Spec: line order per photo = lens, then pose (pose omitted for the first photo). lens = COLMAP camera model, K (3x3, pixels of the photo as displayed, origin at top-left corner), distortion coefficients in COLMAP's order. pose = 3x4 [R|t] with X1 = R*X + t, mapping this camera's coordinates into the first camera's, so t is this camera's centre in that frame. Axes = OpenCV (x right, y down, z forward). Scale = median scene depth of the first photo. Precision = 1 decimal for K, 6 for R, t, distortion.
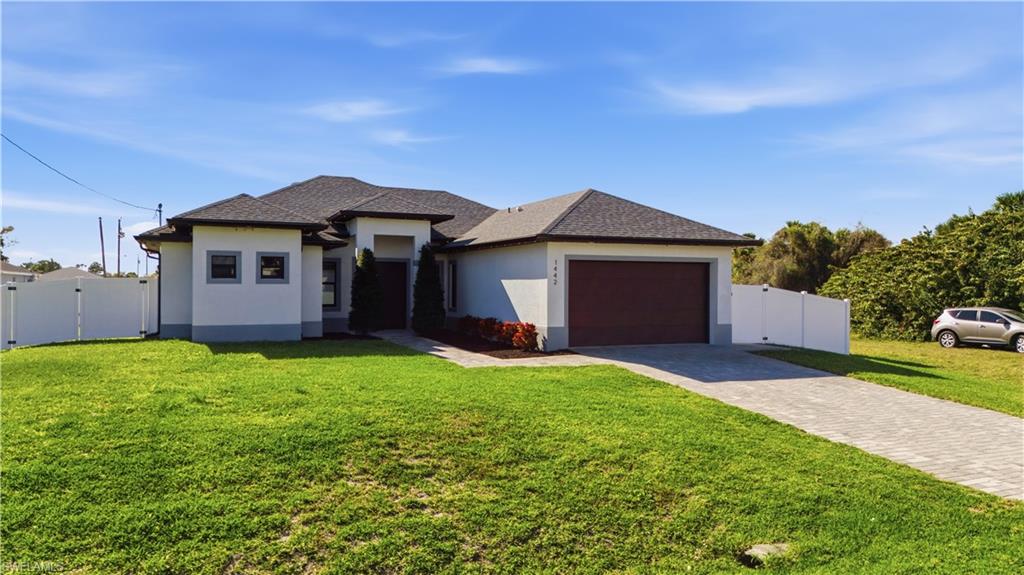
lens RADIAL K [[753.3, 0, 512.0], [0, 753.3, 287.5], [0, 0, 1]] dist [0.086712, -0.094573]
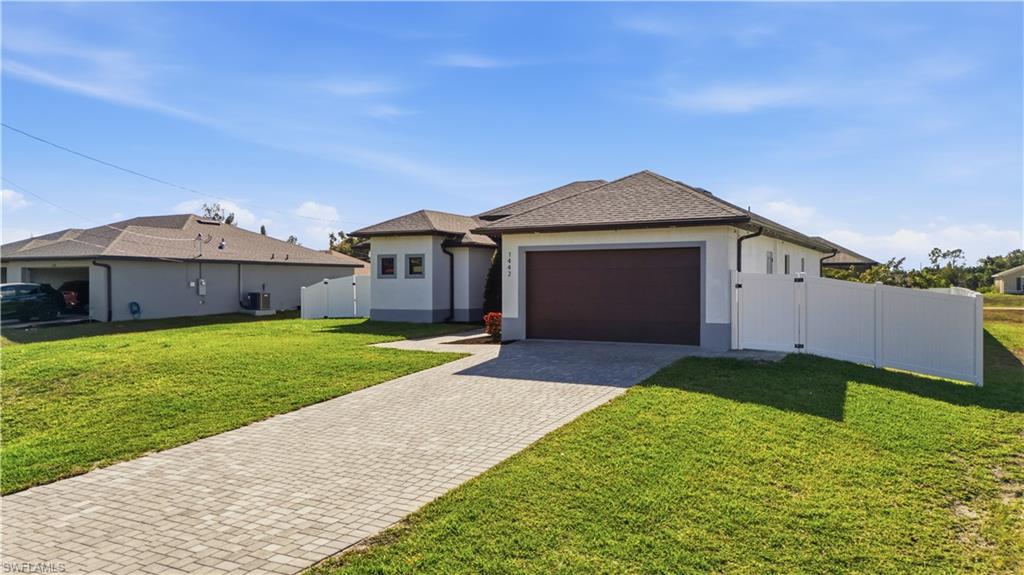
lens RADIAL K [[753.3, 0, 512.0], [0, 753.3, 287.5], [0, 0, 1]] dist [0.086712, -0.094573]
pose [[0.599586, -0.000753, -0.800310, 0.801223], [0.003934, 0.999990, 0.002006, 0.008586], [0.800301, -0.004351, 0.599583, 0.357854]]
